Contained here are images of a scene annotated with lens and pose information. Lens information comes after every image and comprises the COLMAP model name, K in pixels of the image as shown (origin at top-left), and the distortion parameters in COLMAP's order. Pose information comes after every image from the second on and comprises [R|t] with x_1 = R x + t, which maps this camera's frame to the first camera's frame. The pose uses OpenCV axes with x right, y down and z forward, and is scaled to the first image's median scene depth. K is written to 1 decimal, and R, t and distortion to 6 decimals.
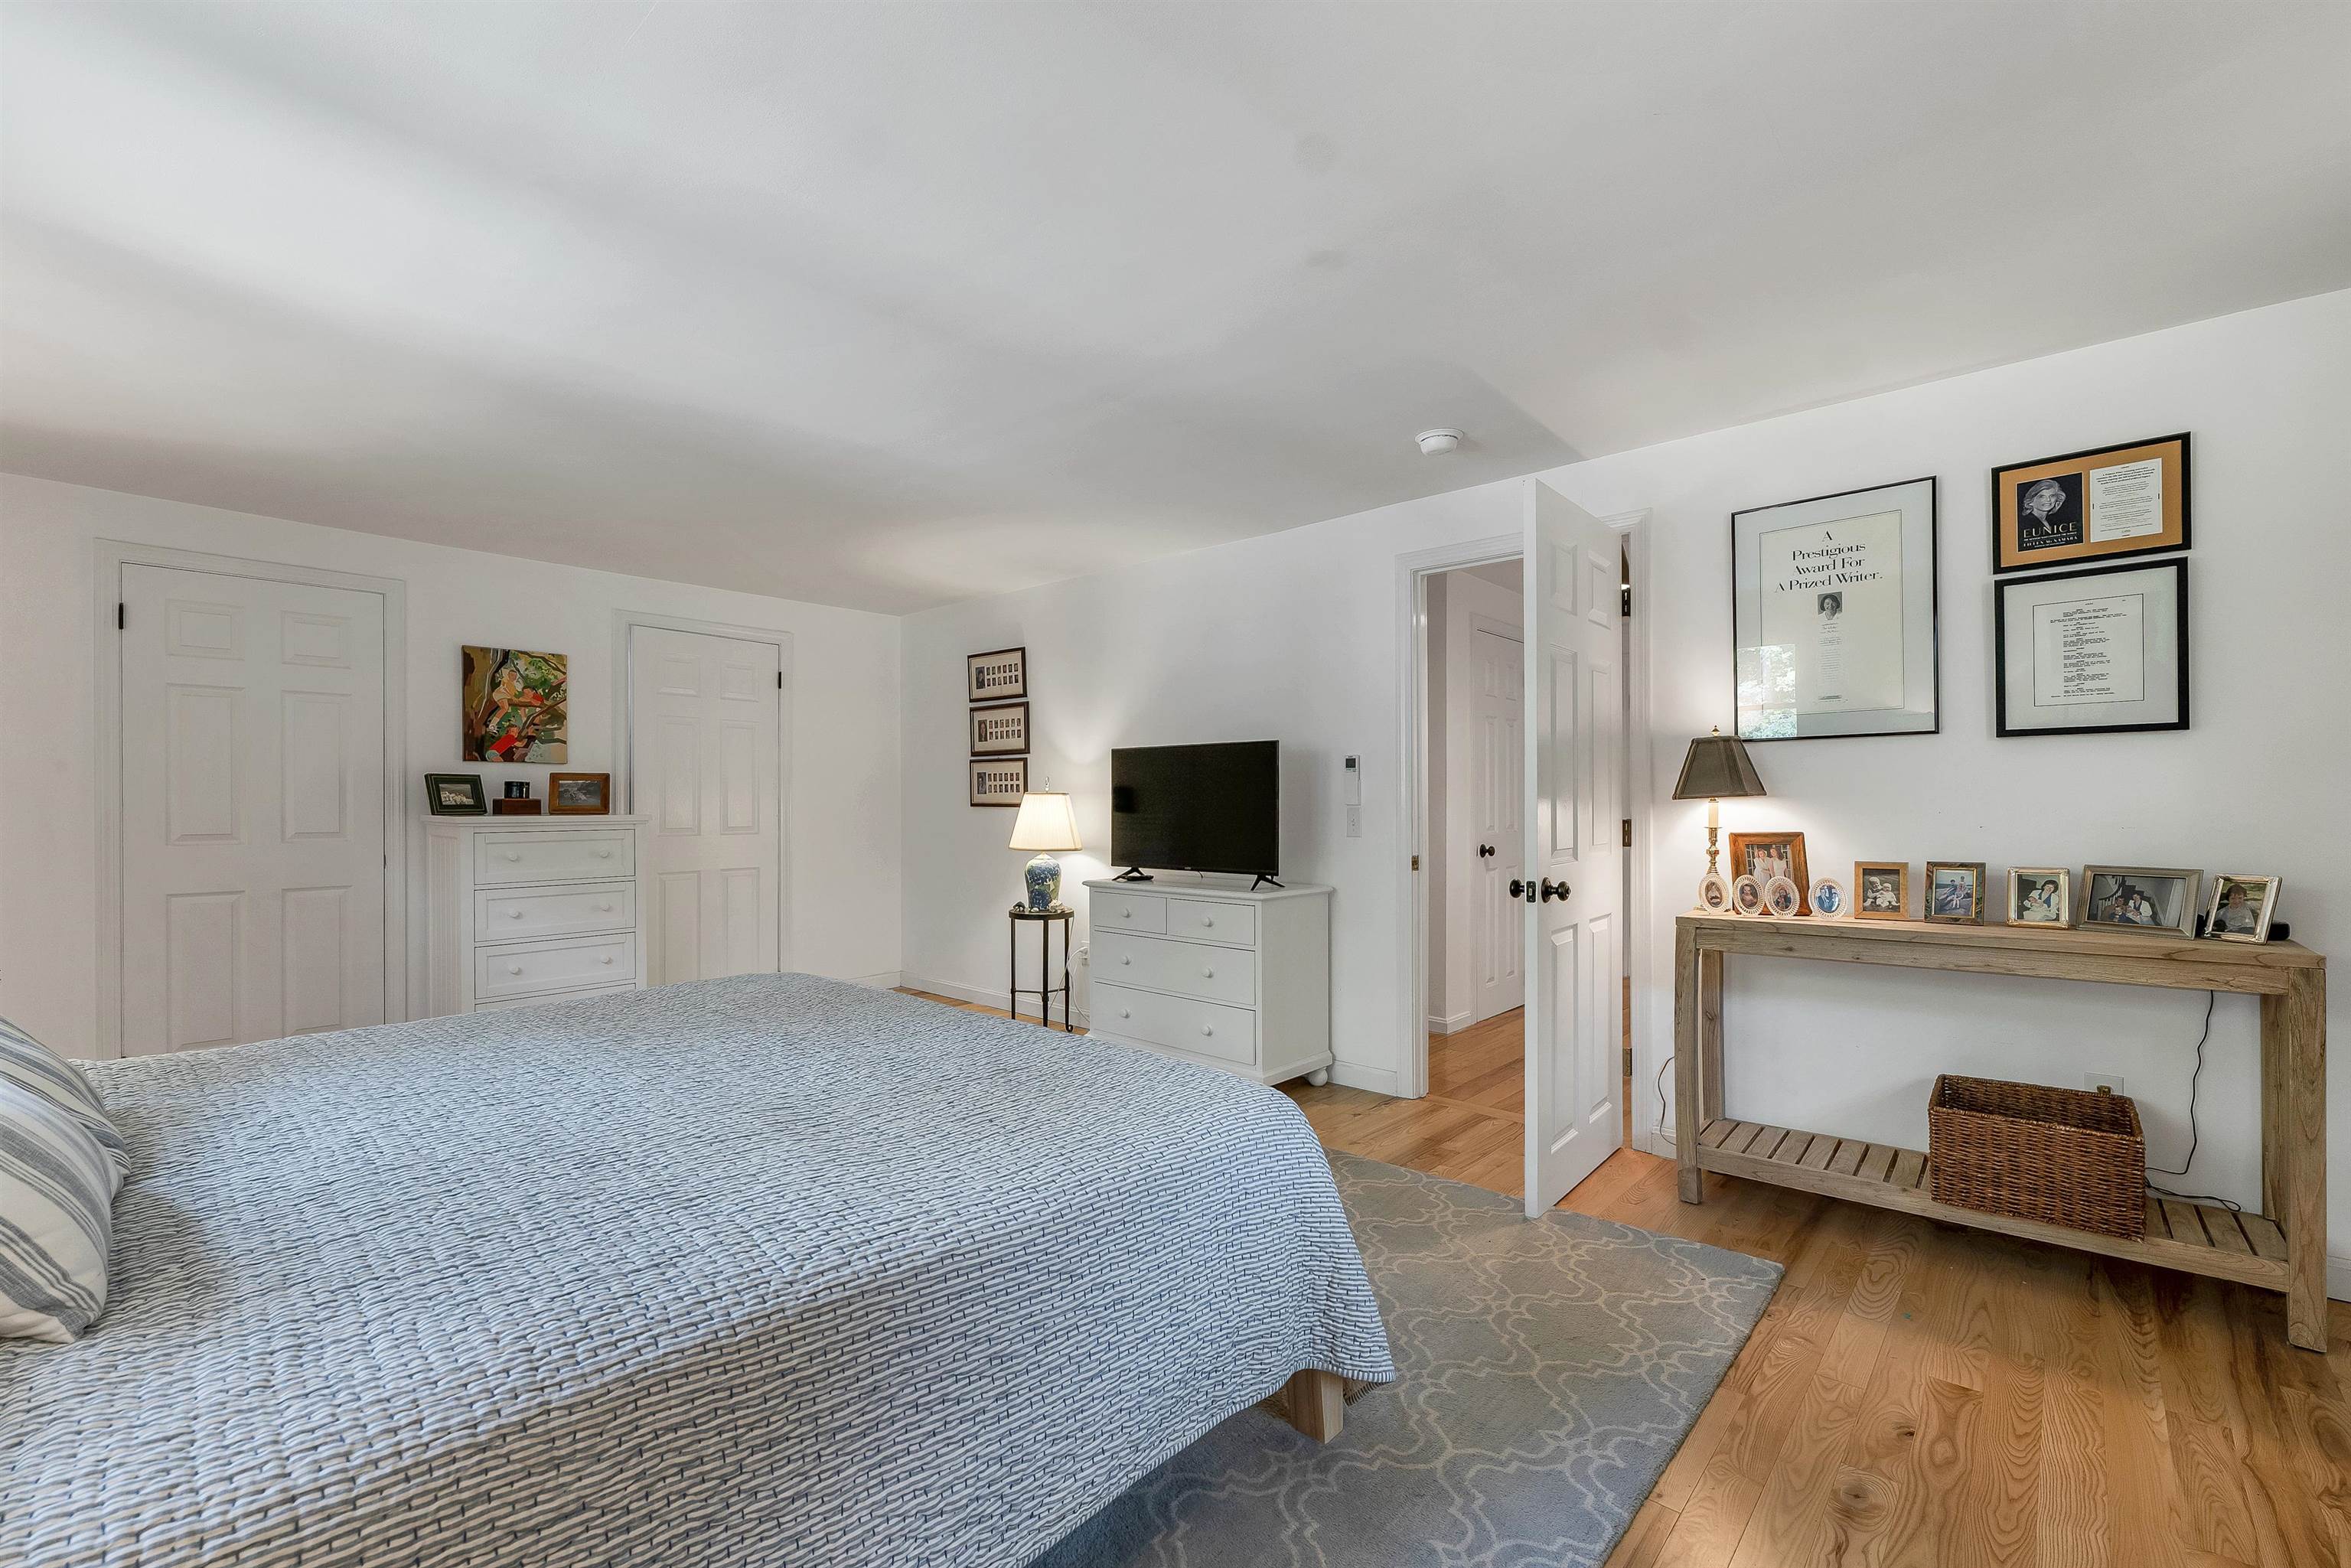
lens RADIAL K [[979.0, 0, 1175.8], [0, 979.0, 797.4], [0, 0, 1]] dist [0.000100, -0.000206]
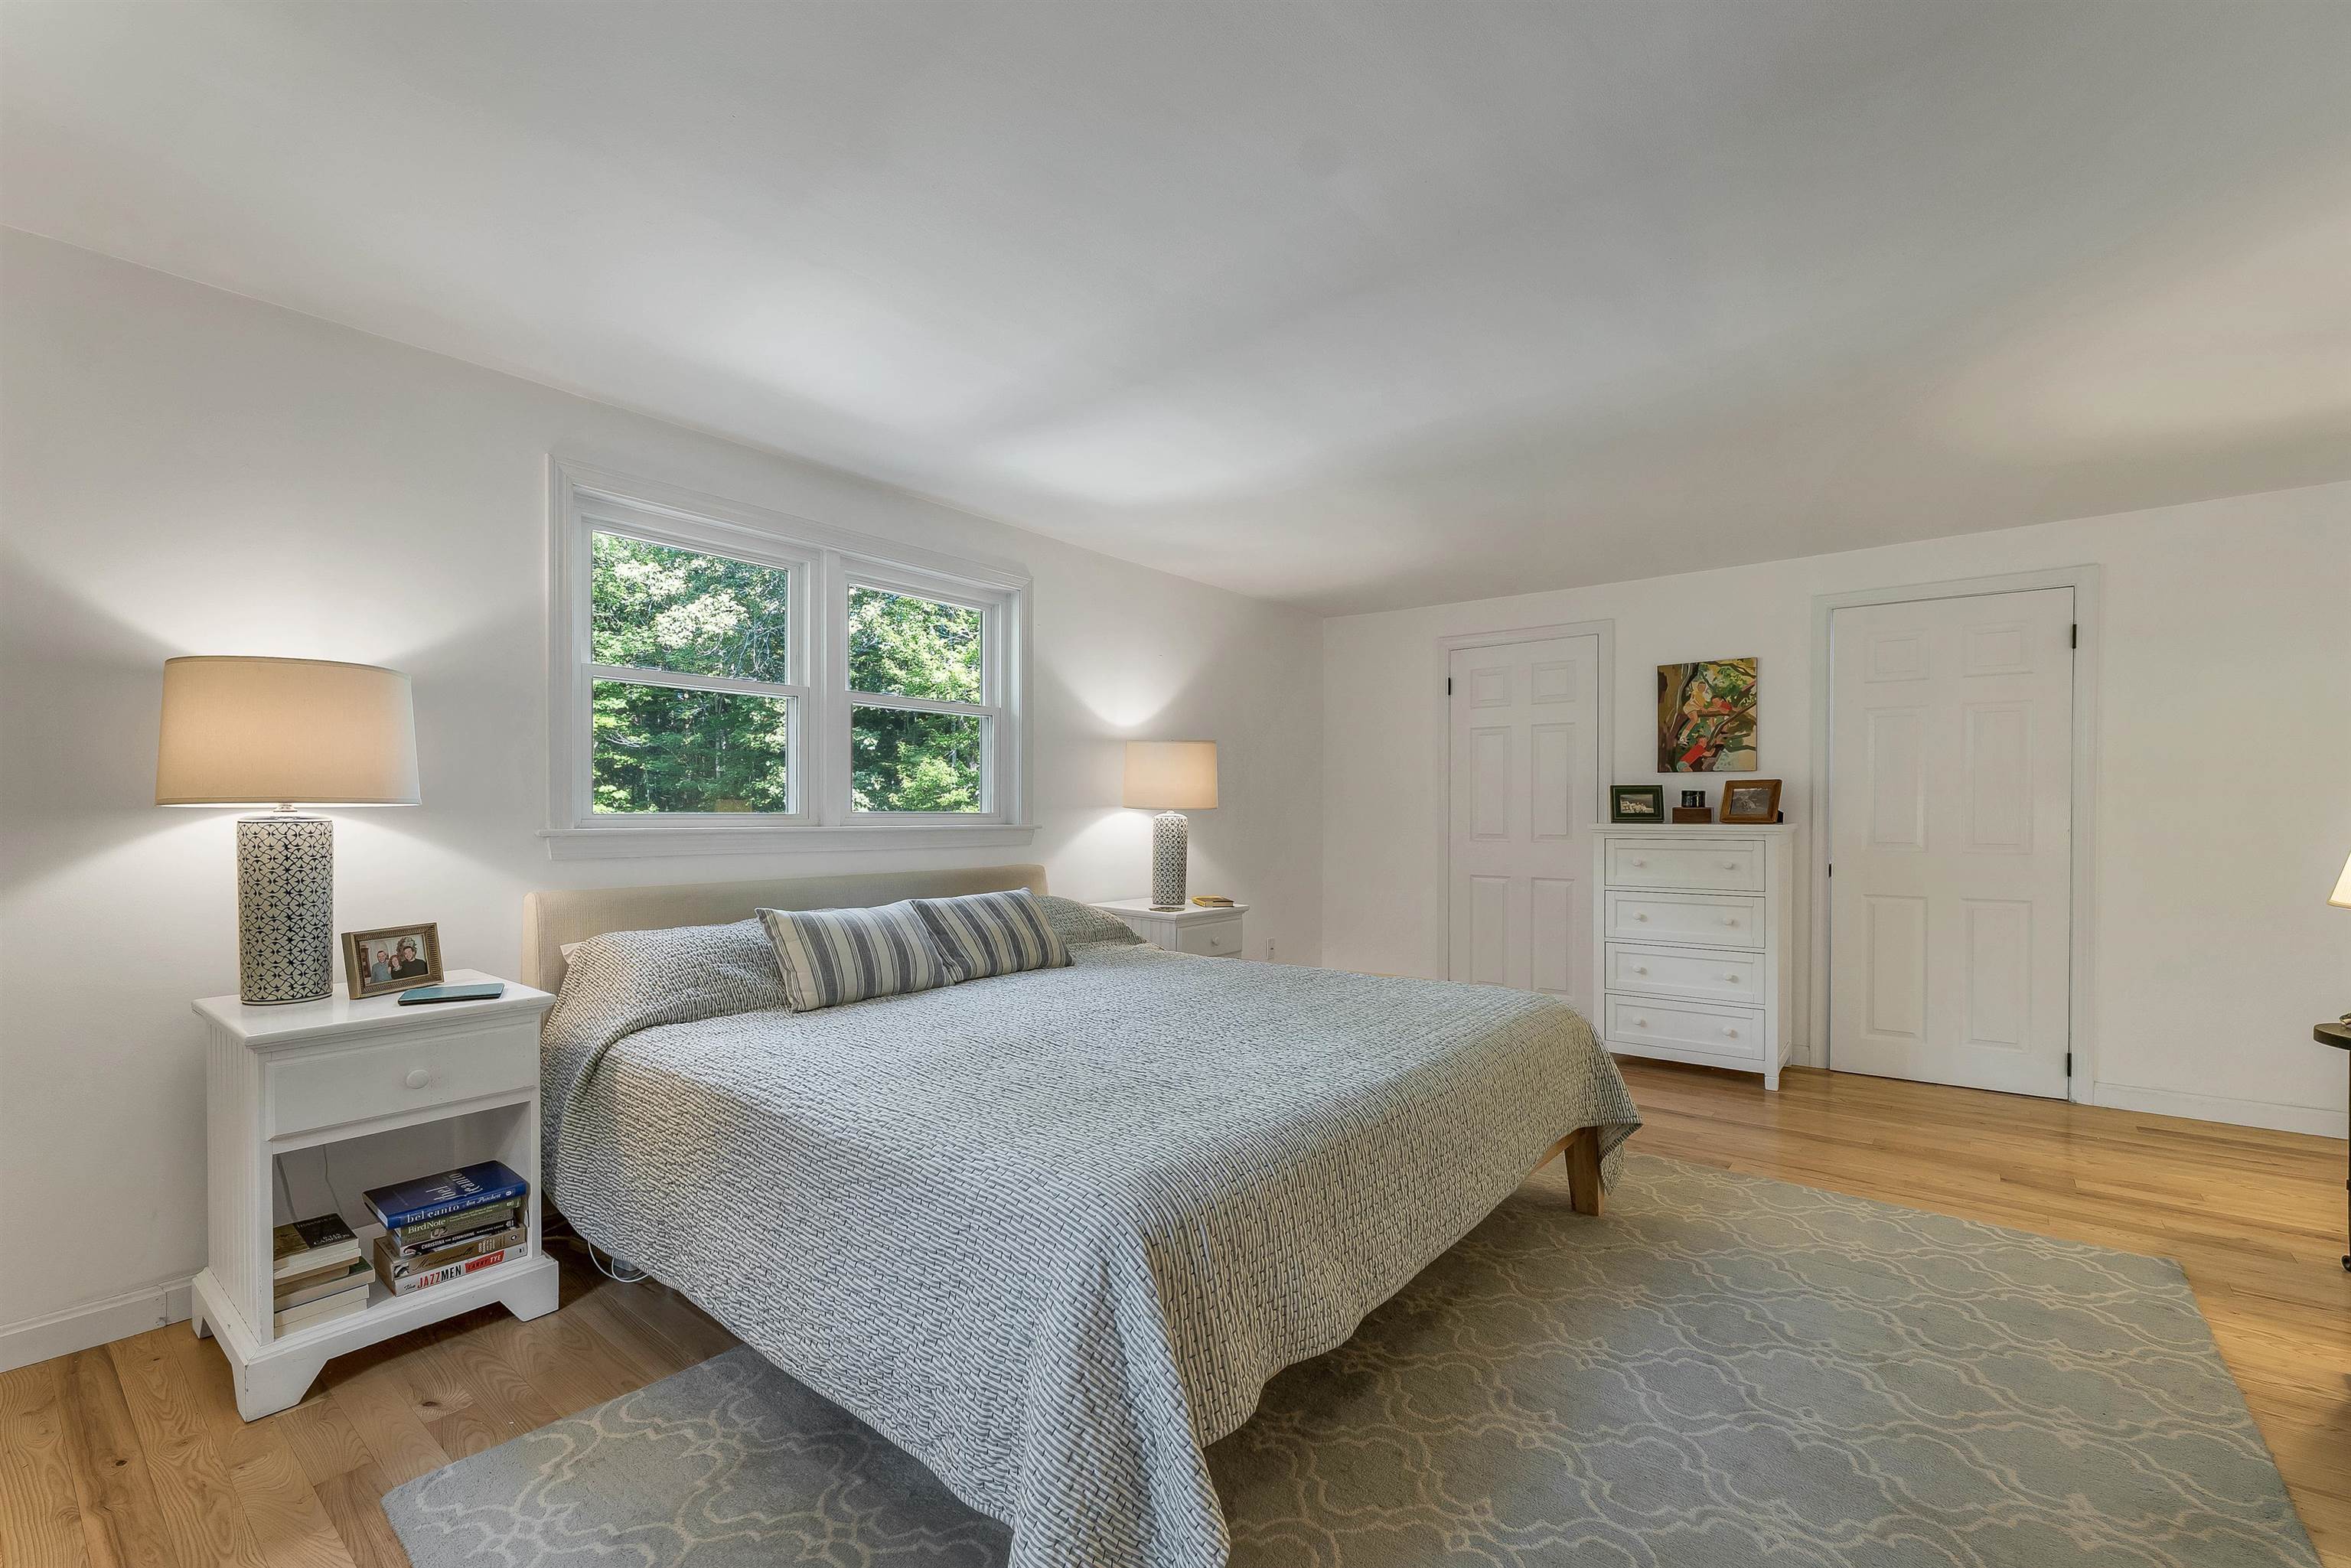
lens RADIAL K [[979.0, 0, 1149.0], [0, 979.0, 818.3], [0, 0, 1]] dist [0.000100, -0.000206]
pose [[0.043984, 0.008099, -0.998999, 0.323017], [0.003636, 0.999959, 0.008267, 0.002076], [0.999026, -0.003996, 0.043953, 0.381637]]
